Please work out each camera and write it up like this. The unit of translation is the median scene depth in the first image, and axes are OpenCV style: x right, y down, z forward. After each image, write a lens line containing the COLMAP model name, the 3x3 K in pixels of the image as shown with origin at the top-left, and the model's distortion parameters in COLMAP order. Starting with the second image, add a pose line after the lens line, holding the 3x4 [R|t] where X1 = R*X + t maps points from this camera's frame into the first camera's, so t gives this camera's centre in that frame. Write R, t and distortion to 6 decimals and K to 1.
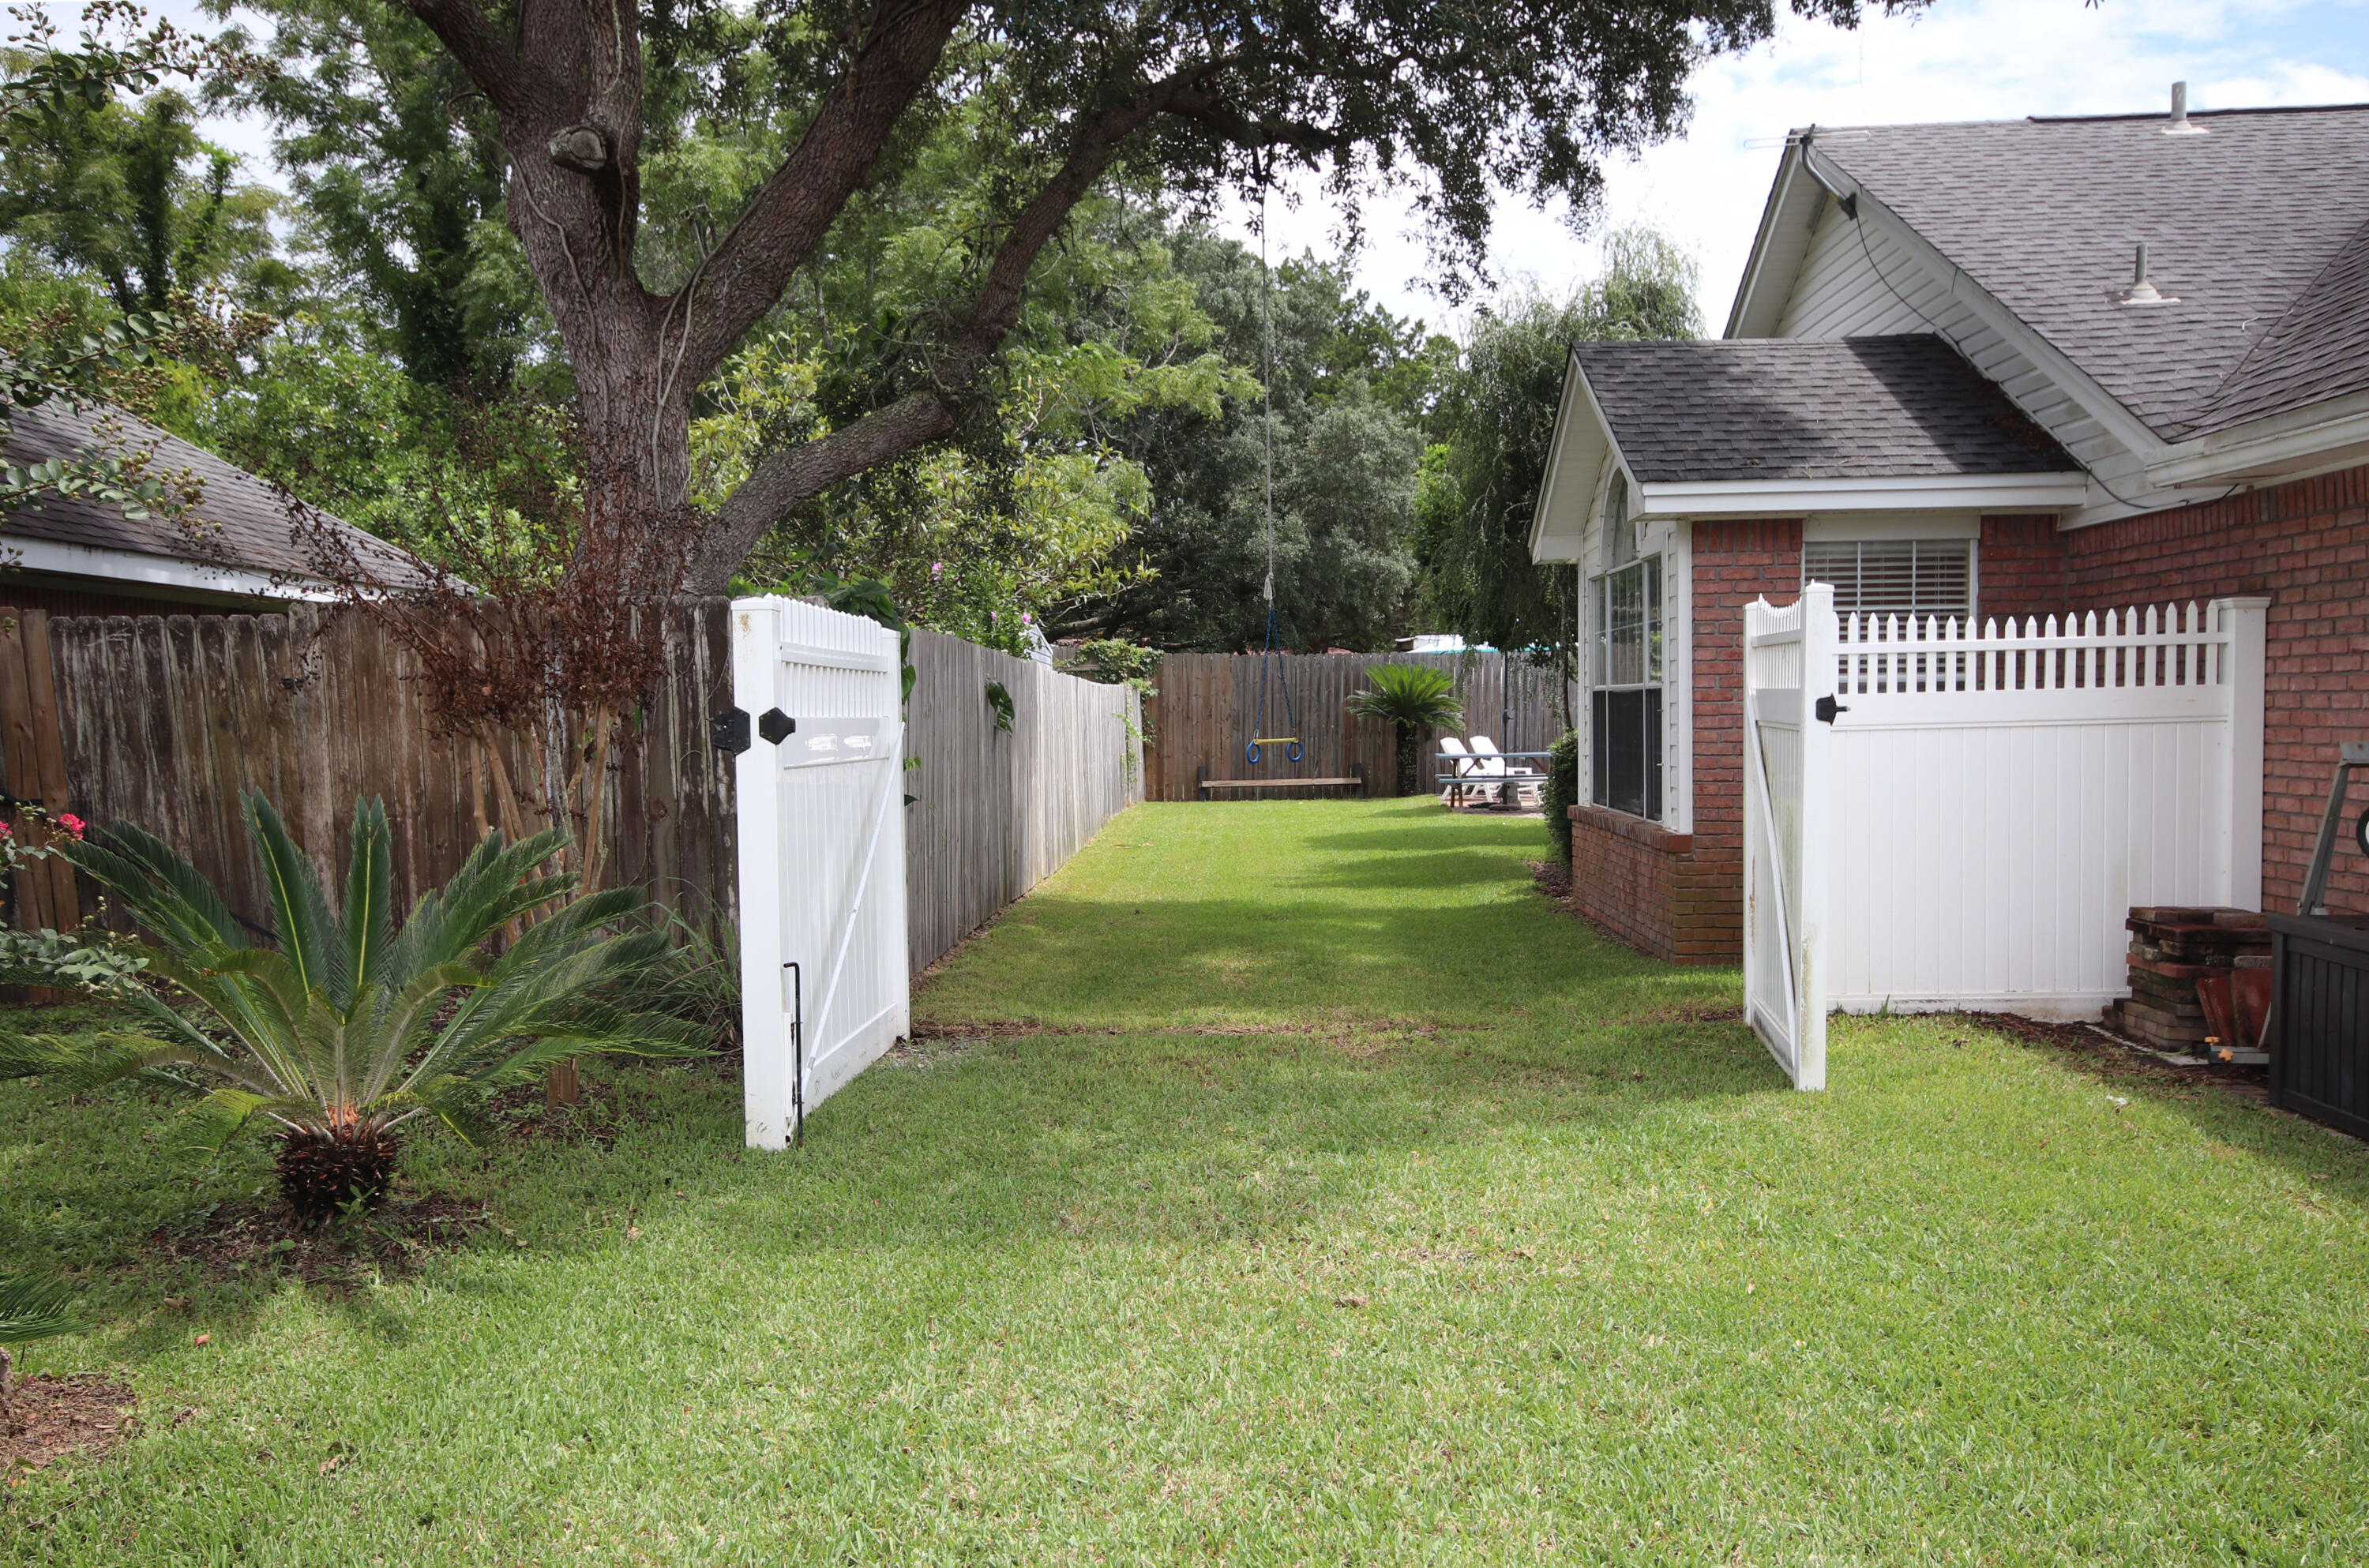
lens RADIAL K [[1855.7, 0, 1183.5], [0, 1855.7, 792.7], [0, 0, 1]] dist [0.004436, 0.001880]
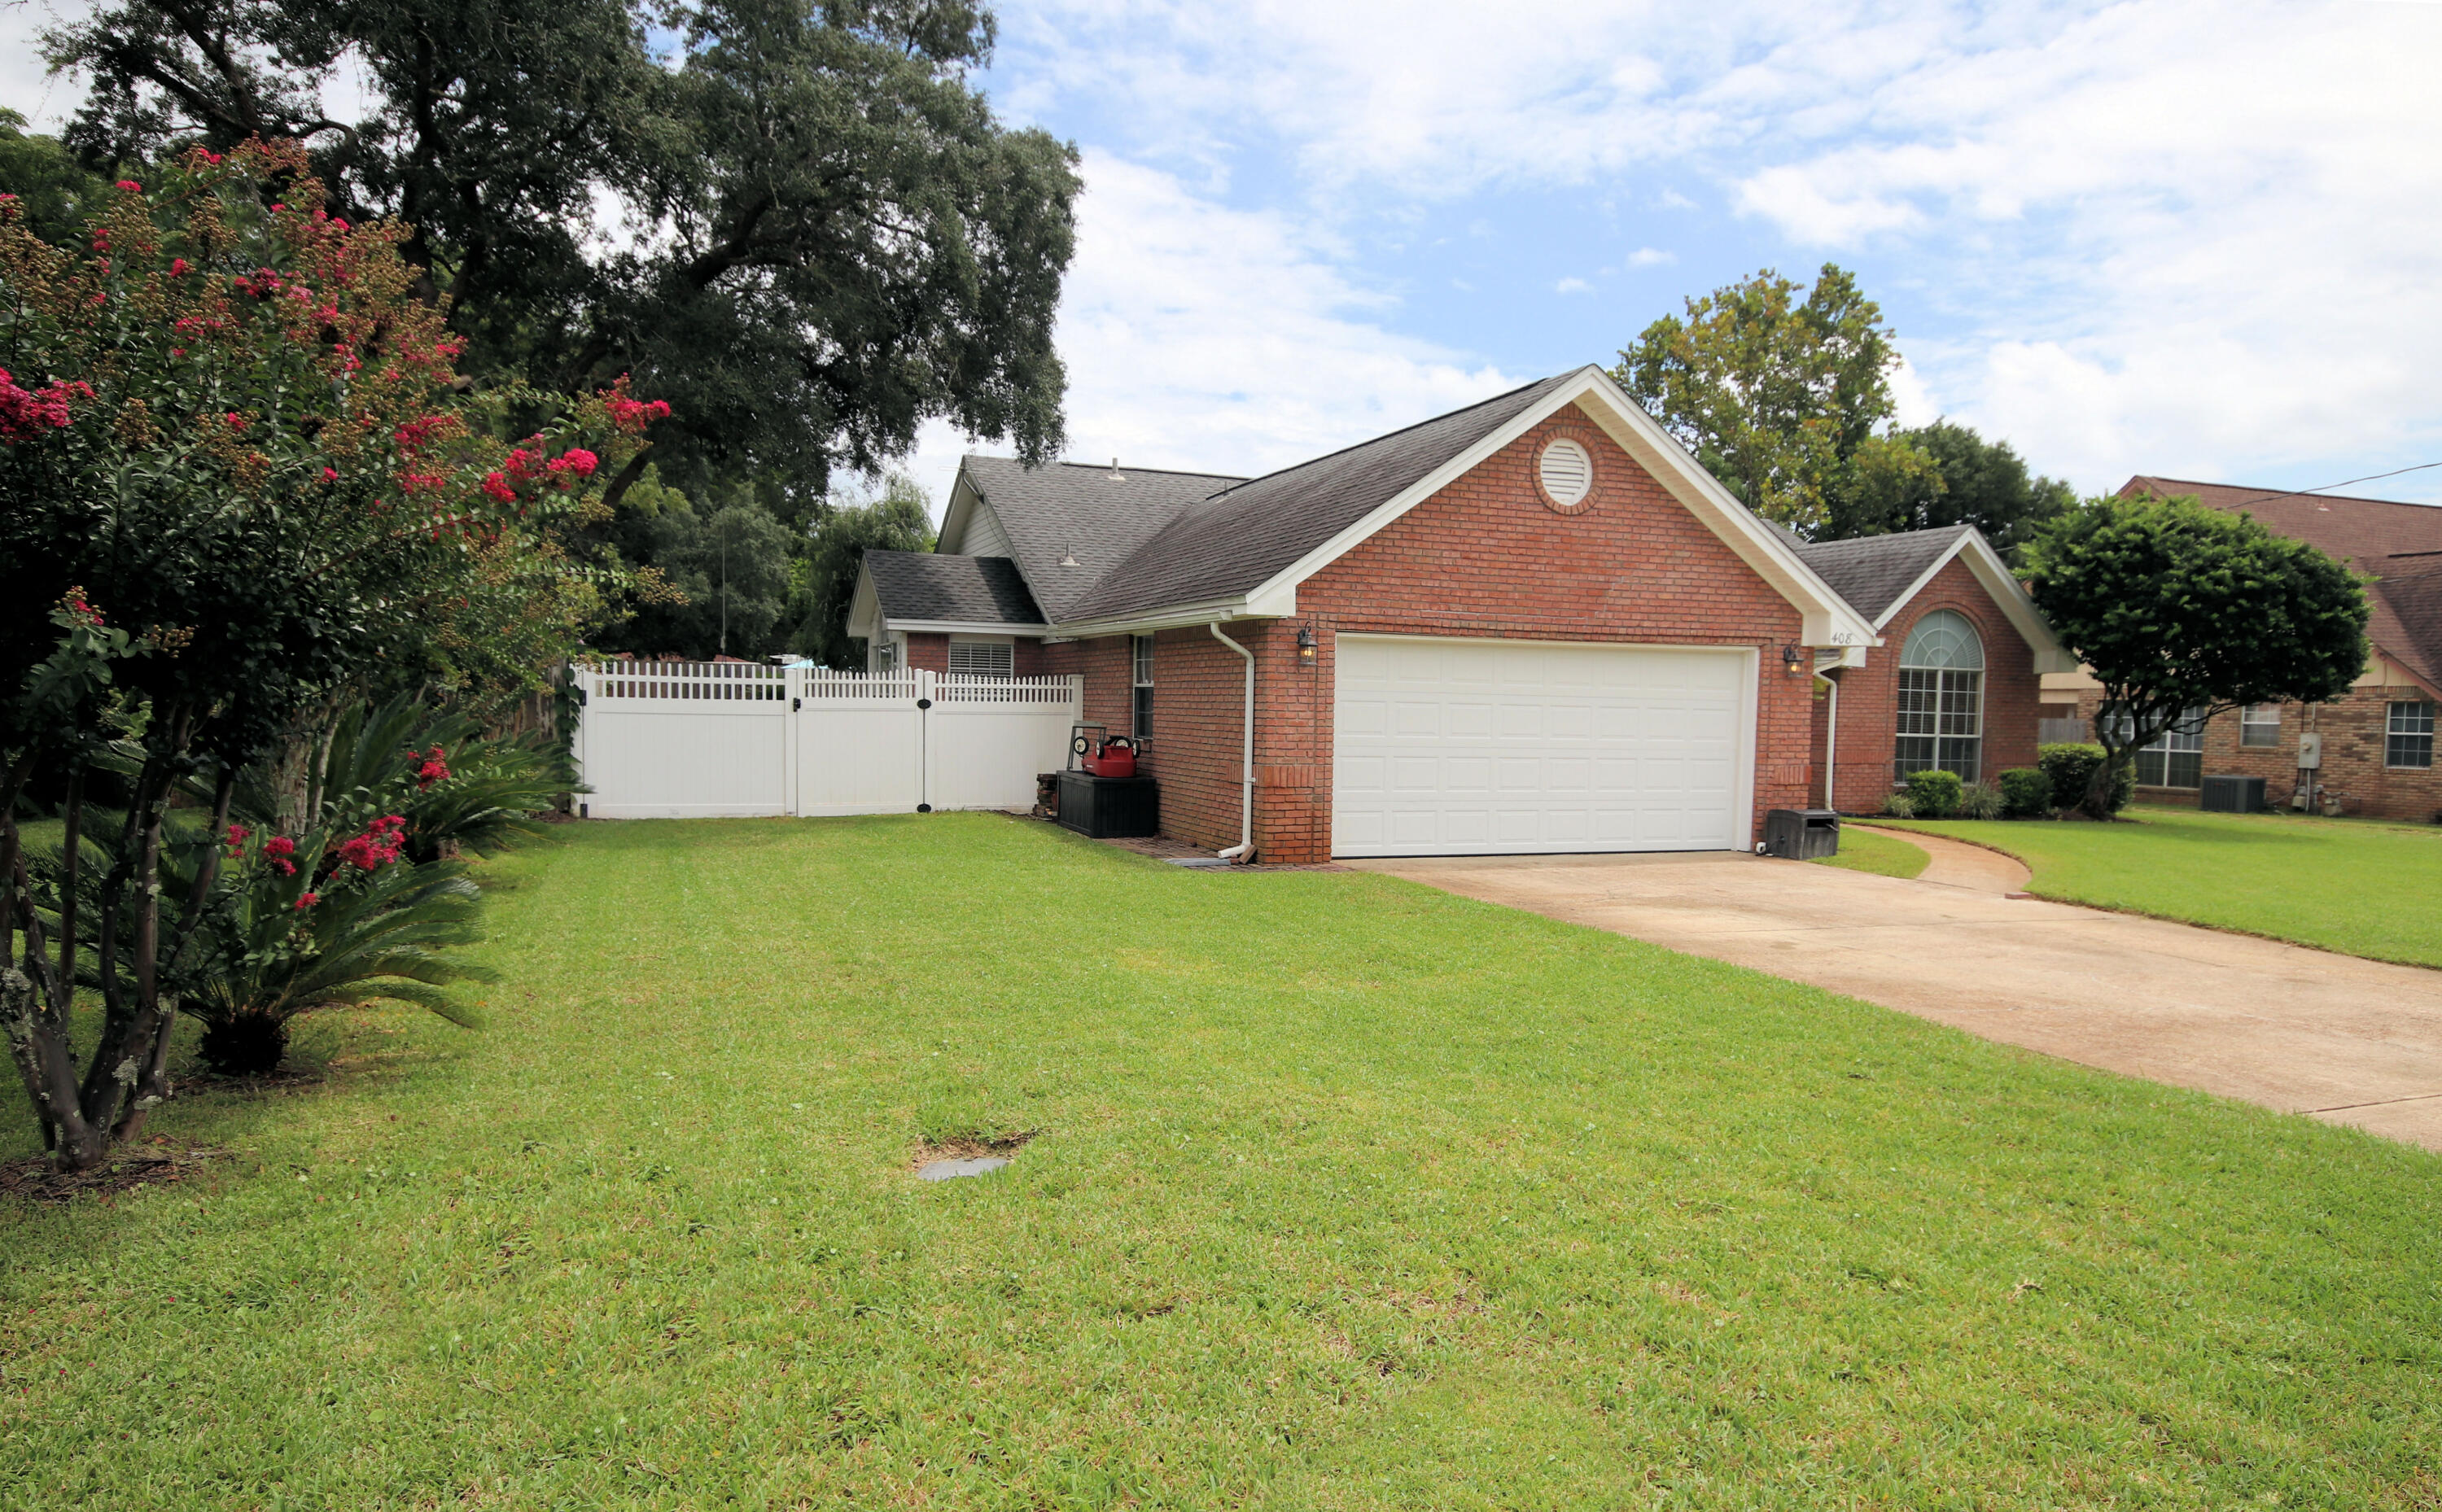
lens RADIAL K [[1488.0, 0, 1222.9], [0, 1488.0, 766.9], [0, 0, 1]] dist [0.001713, -0.000123]
pose [[0.913035, 0.010477, 0.407746, -0.135617], [-0.009183, 0.999945, -0.005131, 0.037622], [-0.407778, 0.000940, 0.913081, -0.871466]]
